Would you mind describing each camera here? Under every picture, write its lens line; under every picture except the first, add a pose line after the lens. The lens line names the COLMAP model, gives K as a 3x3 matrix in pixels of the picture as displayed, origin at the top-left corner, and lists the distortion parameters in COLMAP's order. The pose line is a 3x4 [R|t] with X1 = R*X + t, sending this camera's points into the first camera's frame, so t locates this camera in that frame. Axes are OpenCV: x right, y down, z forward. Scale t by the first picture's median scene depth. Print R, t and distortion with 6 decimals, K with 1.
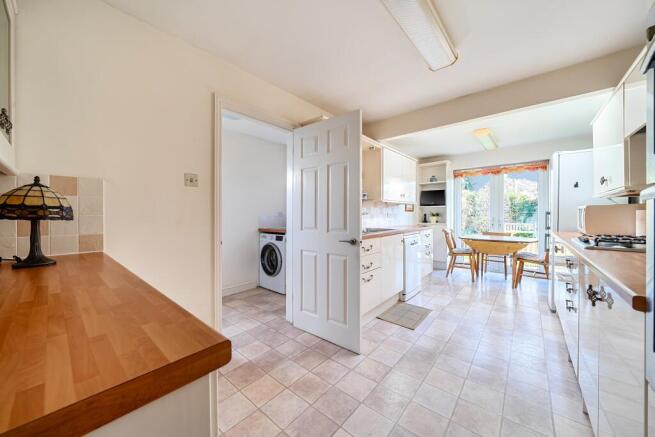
lens RADIAL K [[236.4, 0, 322.2], [0, 236.4, 216.5], [0, 0, 1]] dist [0.001546, 0.000027]
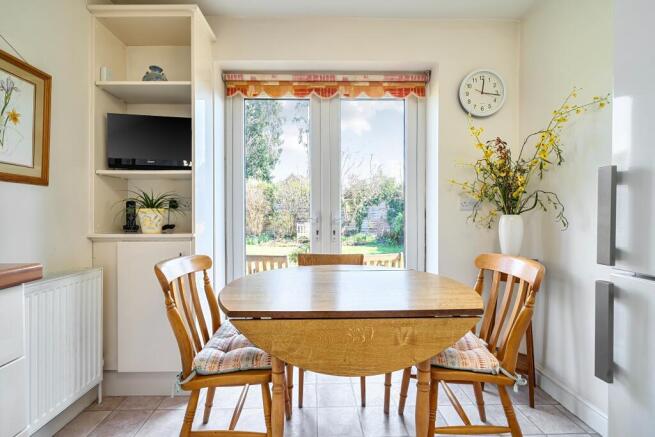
lens RADIAL K [[289.2, 0, 323.7], [0, 289.2, 217.4], [0, 0, 1]] dist [-0.001593, -0.000079]
pose [[0.731812, -0.002971, 0.681500, 0.391045], [0.003398, 0.999994, 0.000710, 0.010554], [-0.681498, 0.001796, 0.731818, 0.620982]]
